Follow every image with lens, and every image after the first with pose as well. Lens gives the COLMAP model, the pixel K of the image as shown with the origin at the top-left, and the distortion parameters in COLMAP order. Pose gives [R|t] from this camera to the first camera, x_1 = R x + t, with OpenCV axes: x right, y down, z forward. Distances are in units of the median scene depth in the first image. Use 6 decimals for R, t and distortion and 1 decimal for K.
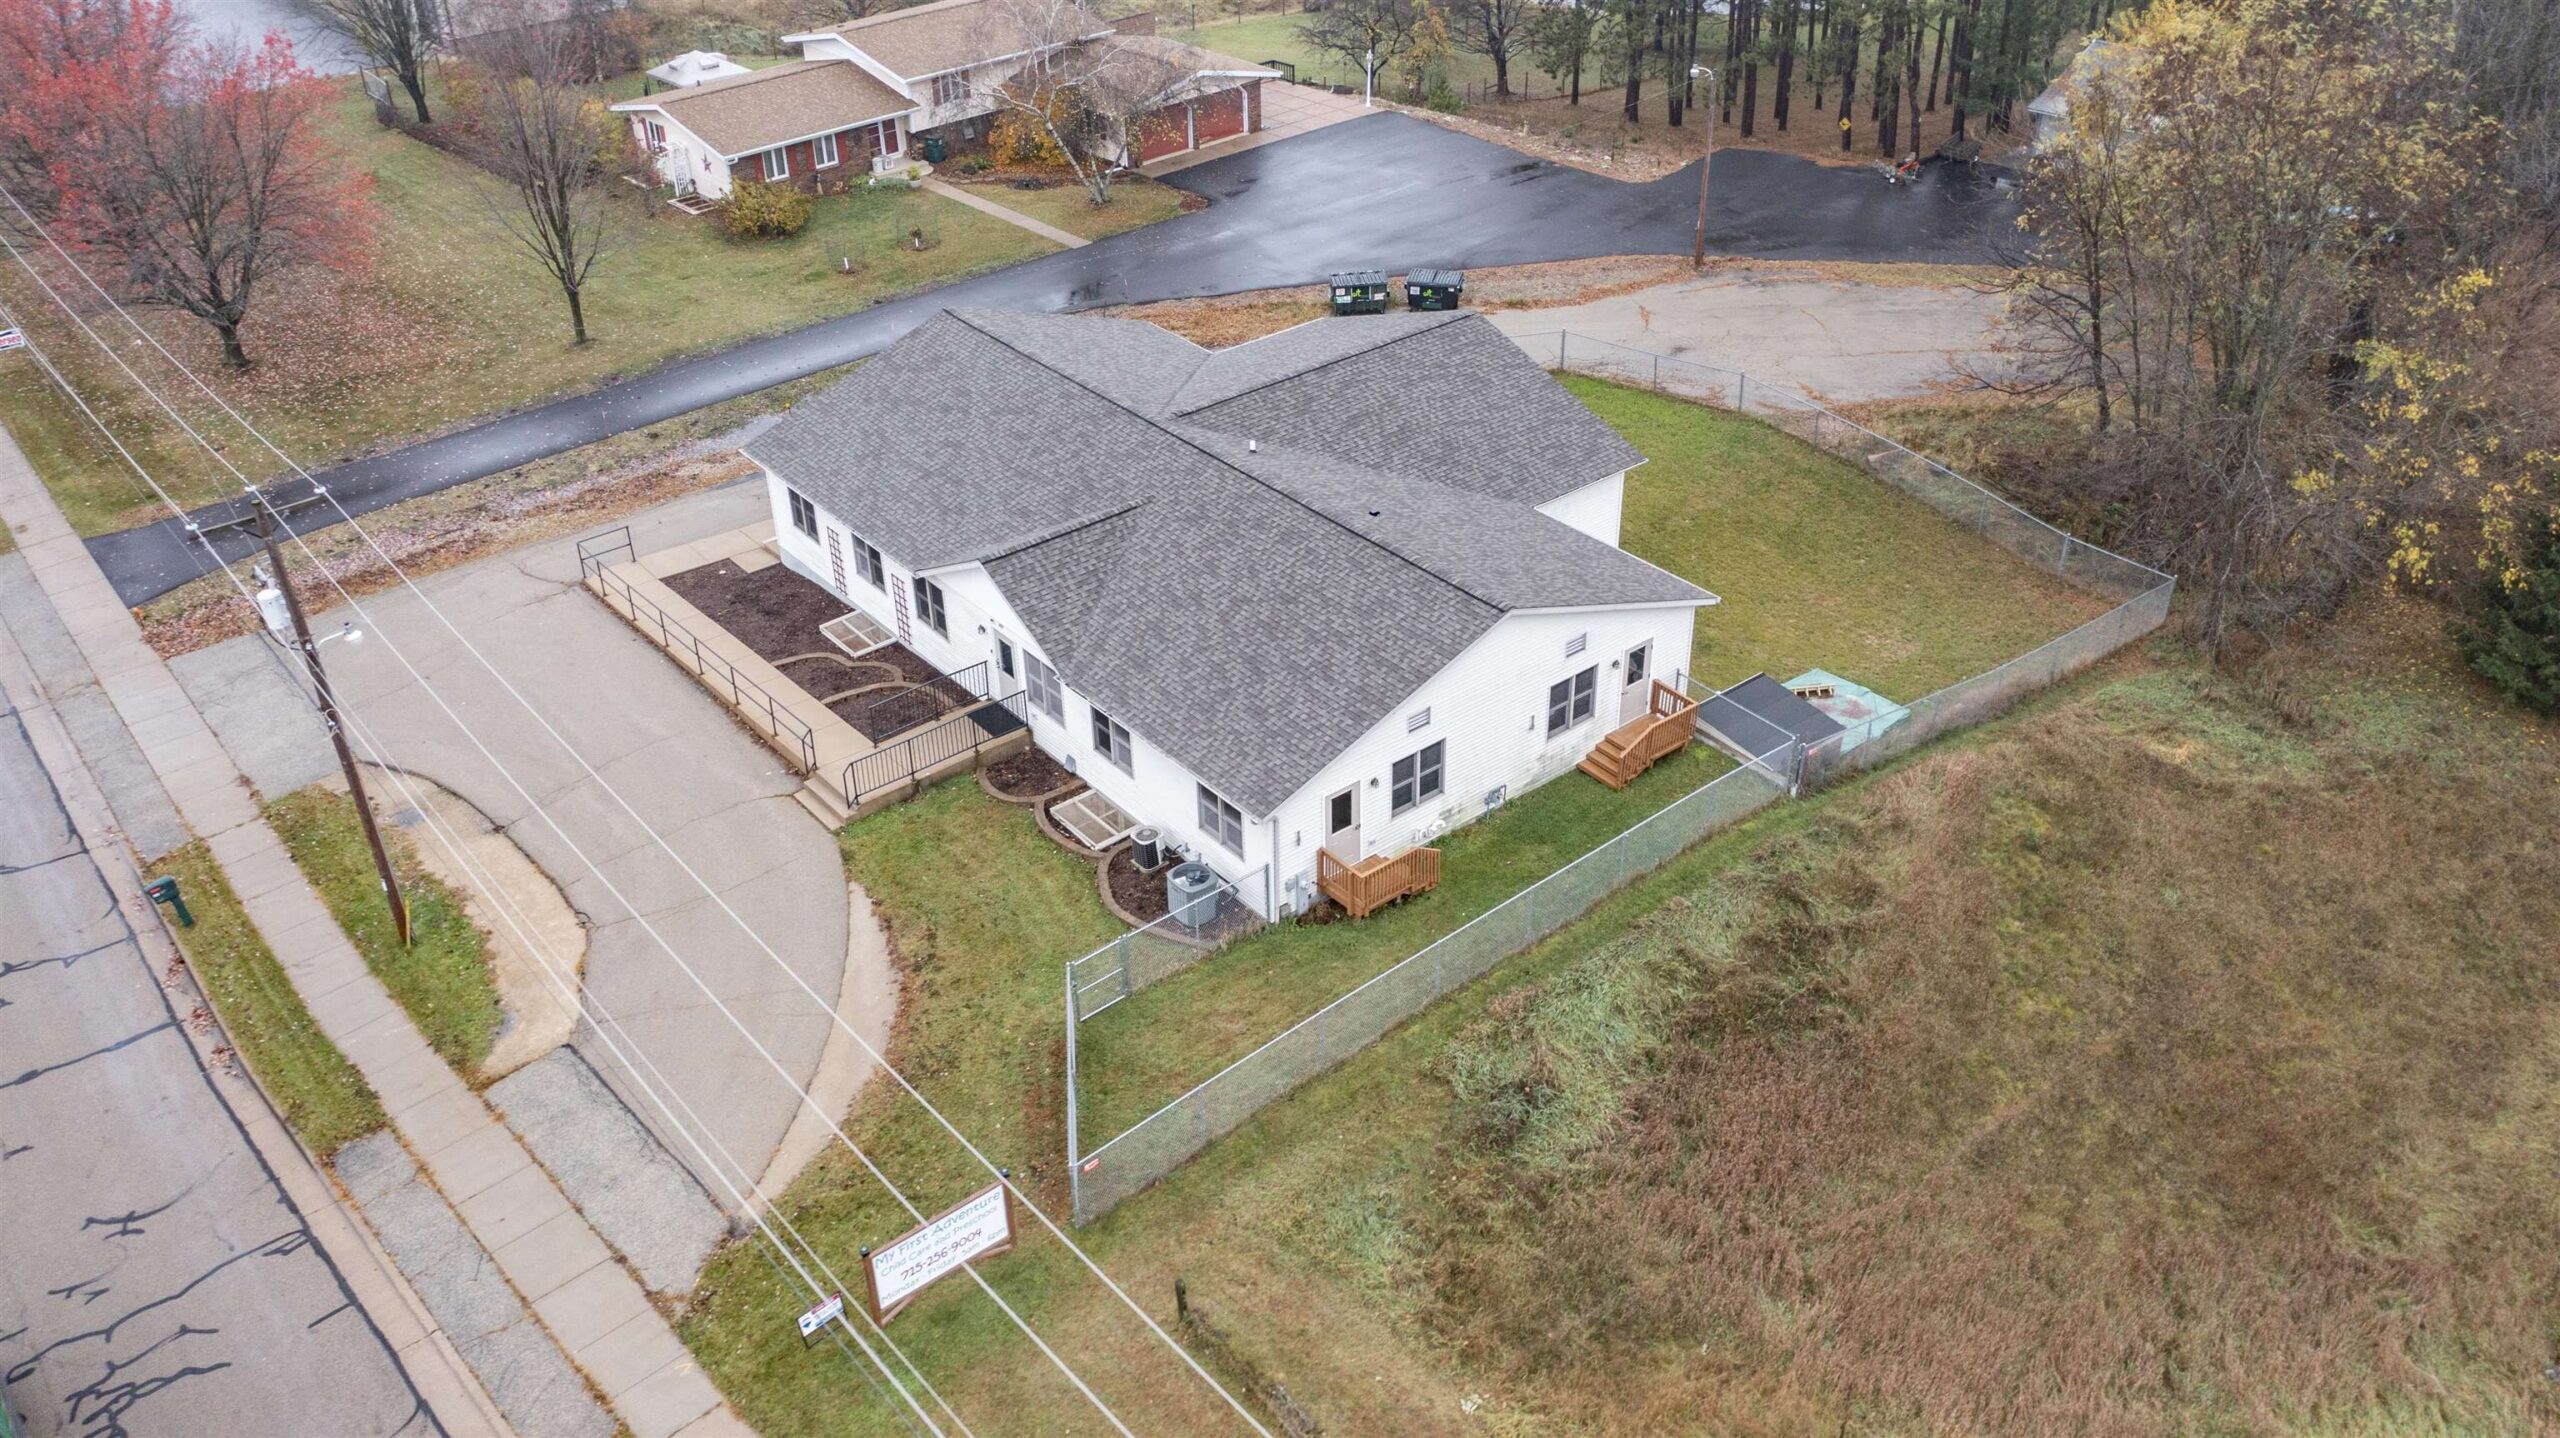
lens RADIAL K [[2018.4, 0, 1274.0], [0, 2018.4, 735.5], [0, 0, 1]] dist [-0.005766, 0.000908]
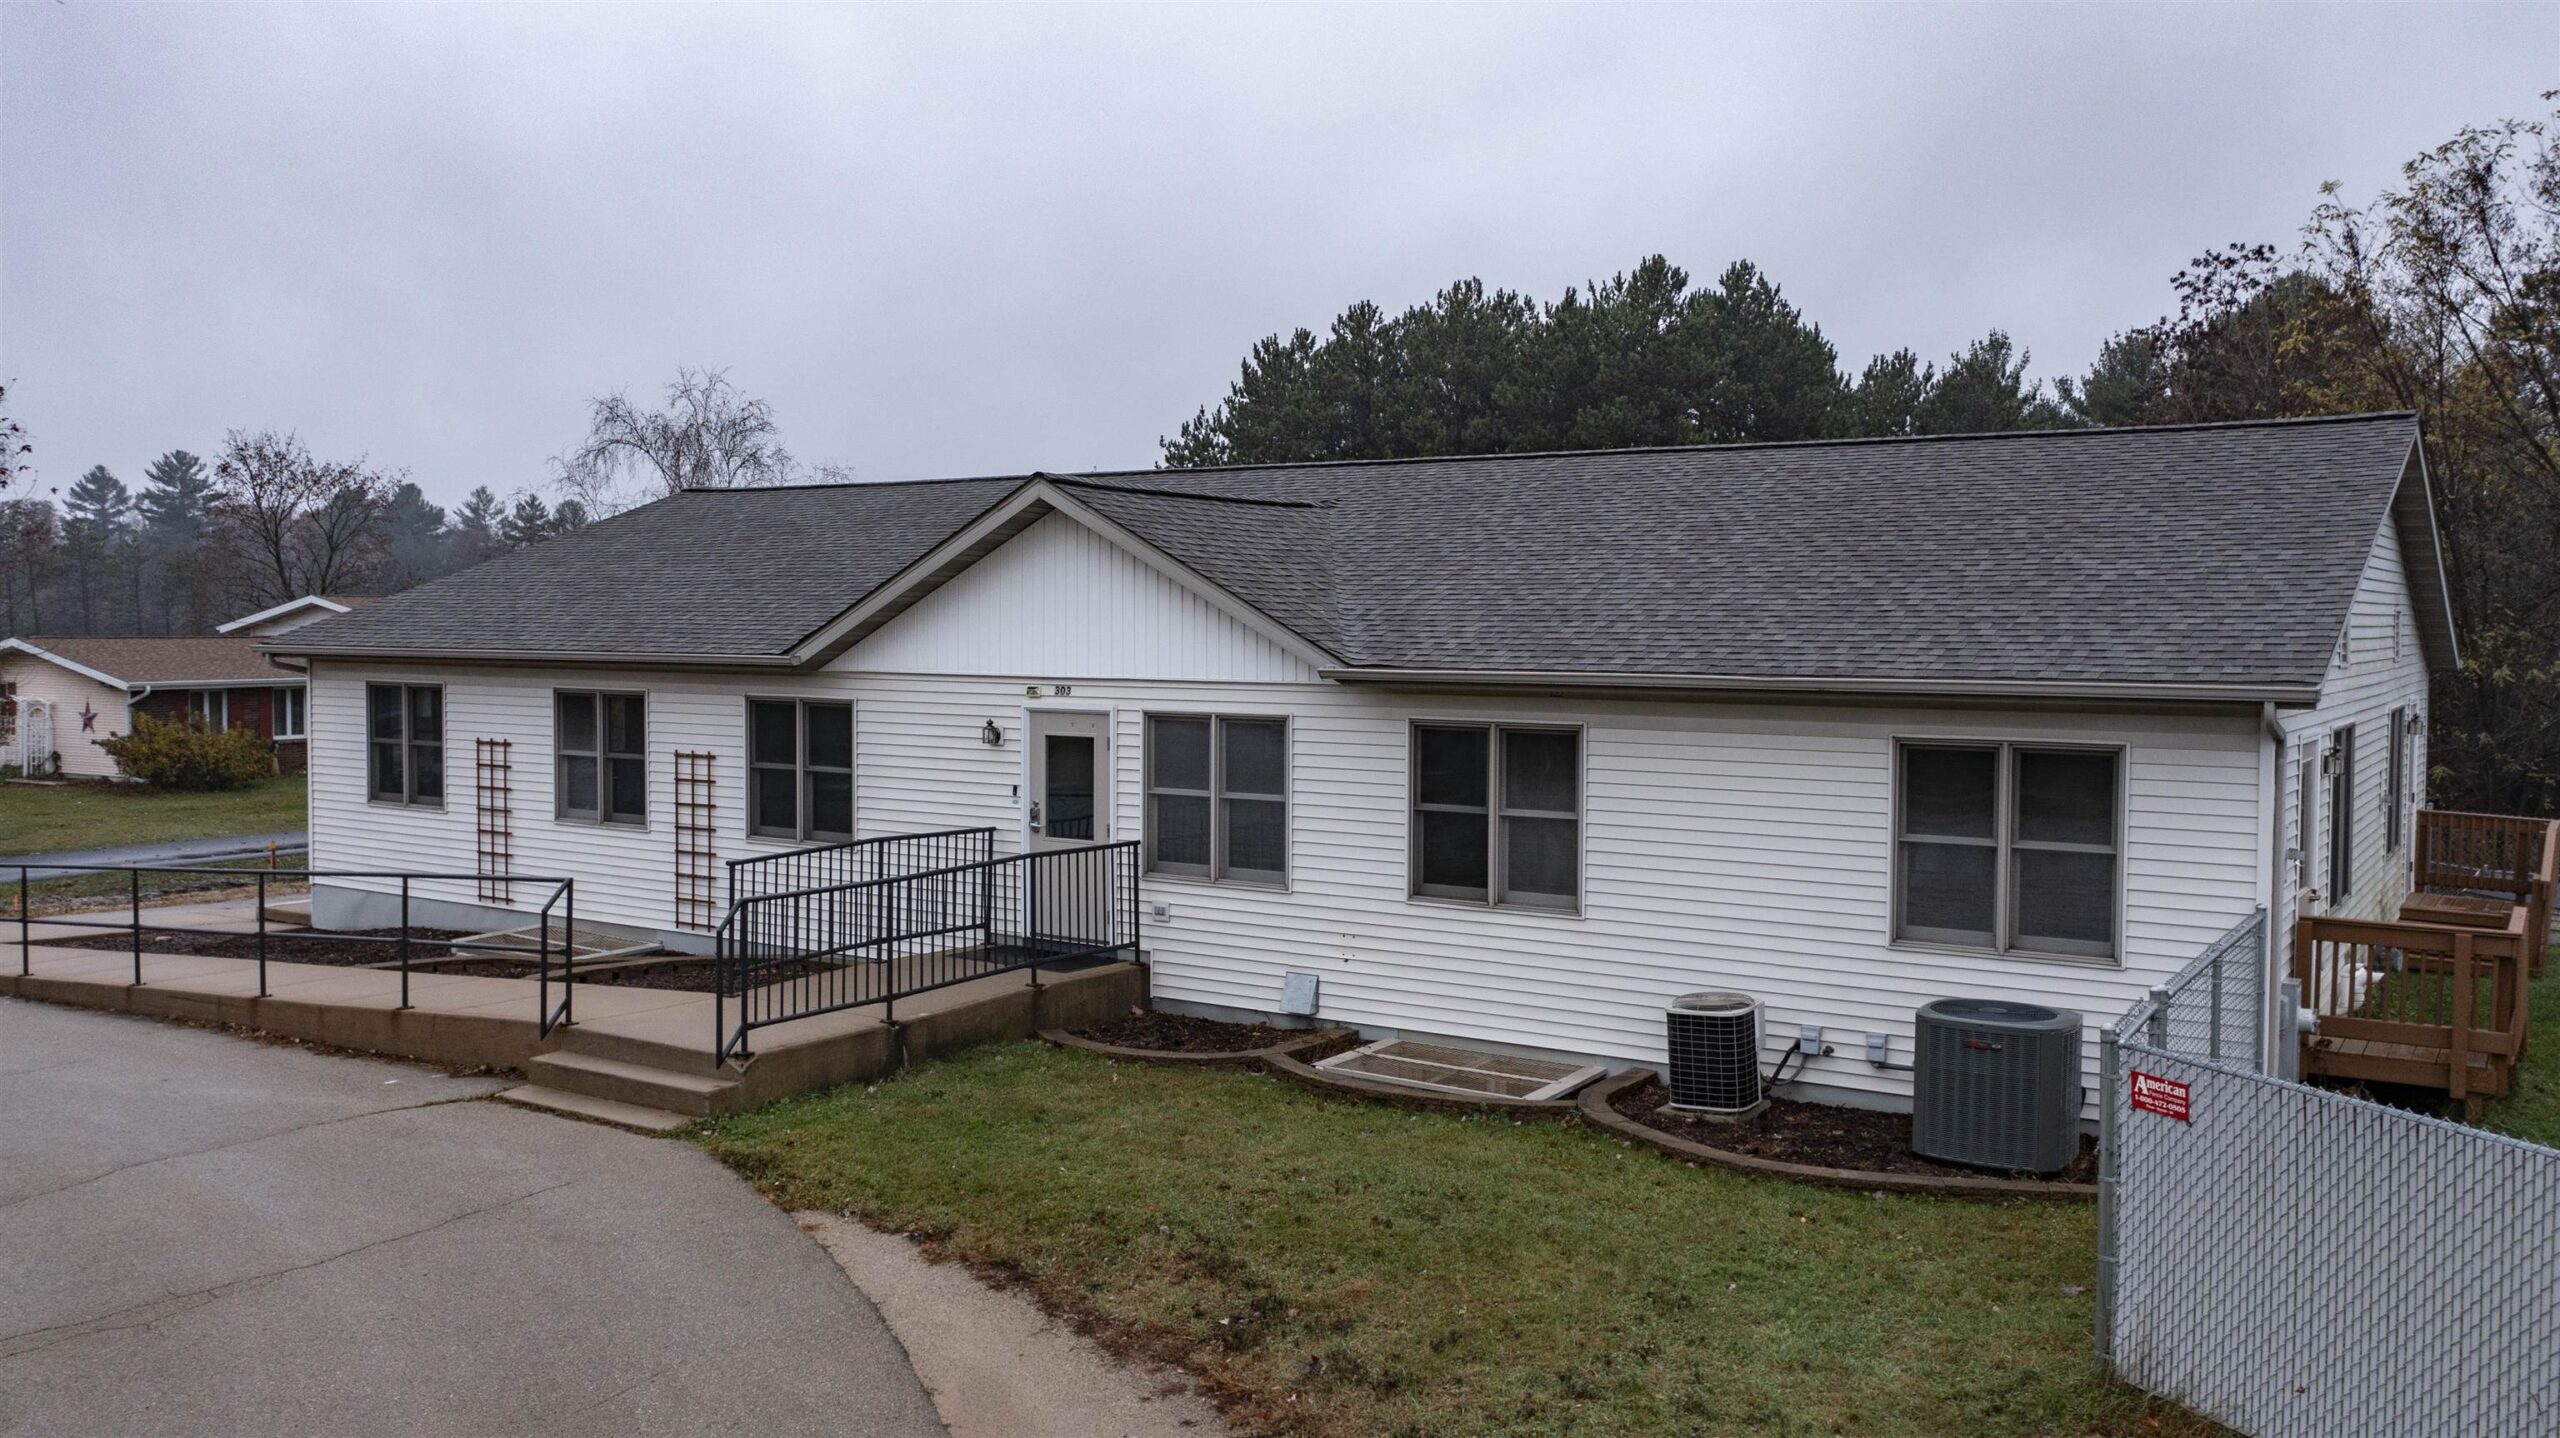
lens RADIAL K [[2040.0, 0, 1287.5], [0, 2040.0, 723.3], [0, 0, 1]] dist [-0.014090, -0.005237]
pose [[0.950039, 0.015351, 0.311754, -0.227921], [0.145518, 0.861822, -0.485888, 0.156877], [-0.276136, 0.506979, 0.816530, 0.700135]]
